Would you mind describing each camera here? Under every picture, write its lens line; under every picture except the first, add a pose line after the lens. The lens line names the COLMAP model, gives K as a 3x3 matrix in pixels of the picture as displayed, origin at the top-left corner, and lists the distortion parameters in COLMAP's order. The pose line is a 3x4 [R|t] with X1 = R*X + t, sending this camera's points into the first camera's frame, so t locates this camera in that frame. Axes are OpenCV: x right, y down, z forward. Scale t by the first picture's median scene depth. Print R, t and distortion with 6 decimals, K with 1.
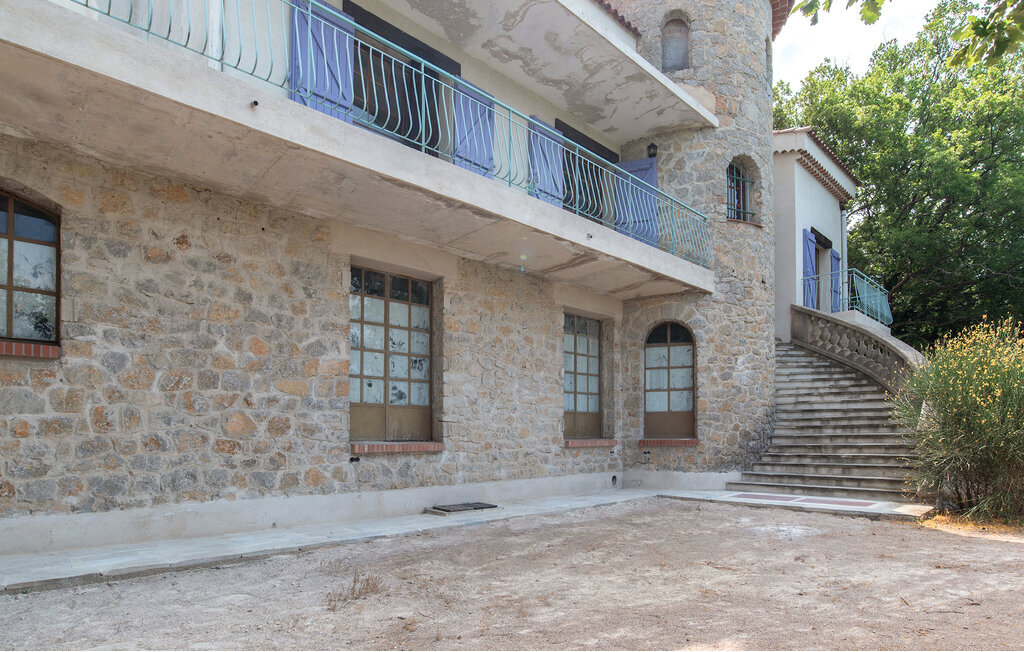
lens RADIAL K [[572.3, 0, 512.3], [0, 572.3, 412.7], [0, 0, 1]] dist [-0.032912, 0.000210]
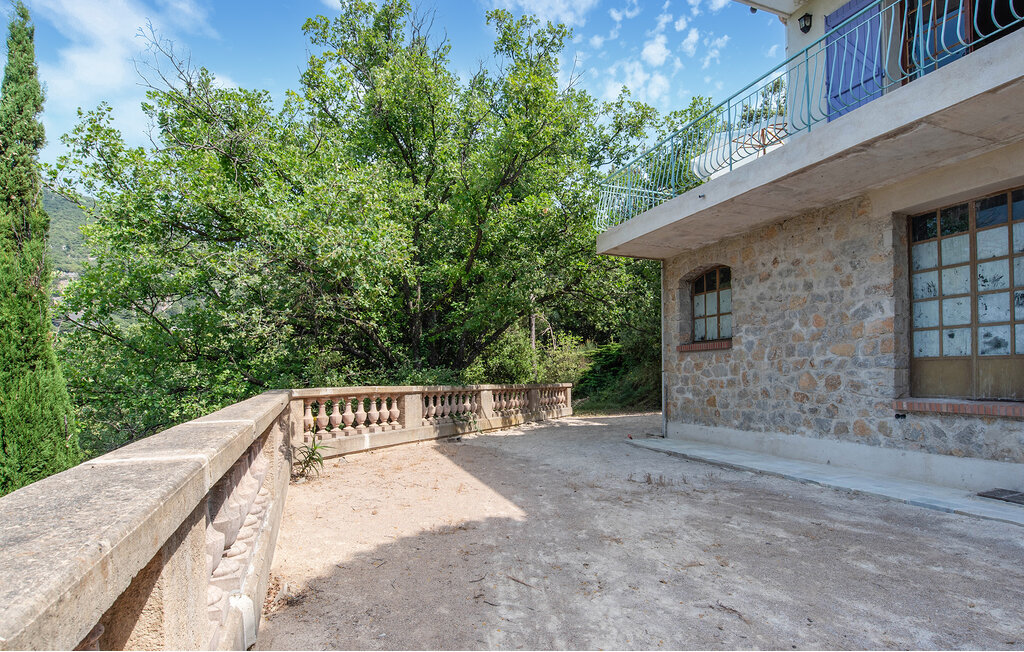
lens RADIAL K [[534.2, 0, 509.1], [0, 534.2, 310.2], [0, 0, 1]] dist [-0.001179, 0.002441]
pose [[-0.398353, -0.107731, -0.910883, 0.944851], [0.044136, 0.989677, -0.136351, -0.004774], [0.916169, -0.094518, -0.389486, 0.819505]]
